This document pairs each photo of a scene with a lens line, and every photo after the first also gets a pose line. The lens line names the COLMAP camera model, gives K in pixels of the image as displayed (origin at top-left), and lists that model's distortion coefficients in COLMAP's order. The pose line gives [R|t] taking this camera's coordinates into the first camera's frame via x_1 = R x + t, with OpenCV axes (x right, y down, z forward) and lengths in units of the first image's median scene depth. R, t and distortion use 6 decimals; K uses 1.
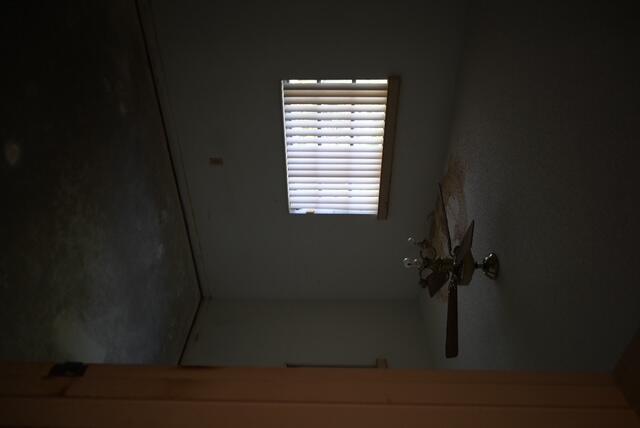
lens RADIAL K [[419.7, 0, 320.0], [0, 419.7, 214.0], [0, 0, 1]] dist [-0.002428, -0.001119]
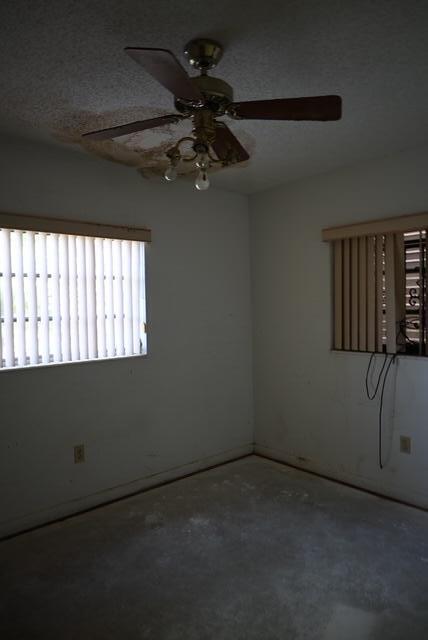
lens RADIAL K [[419.7, 0, 214.0], [0, 419.7, 320.0], [0, 0, 1]] dist [-0.002428, -0.001119]
pose [[-0.030618, -0.999529, 0.001856, -0.014598], [0.991835, -0.030152, 0.123915, 0.030101], [-0.123801, 0.005635, 0.992291, 0.222496]]
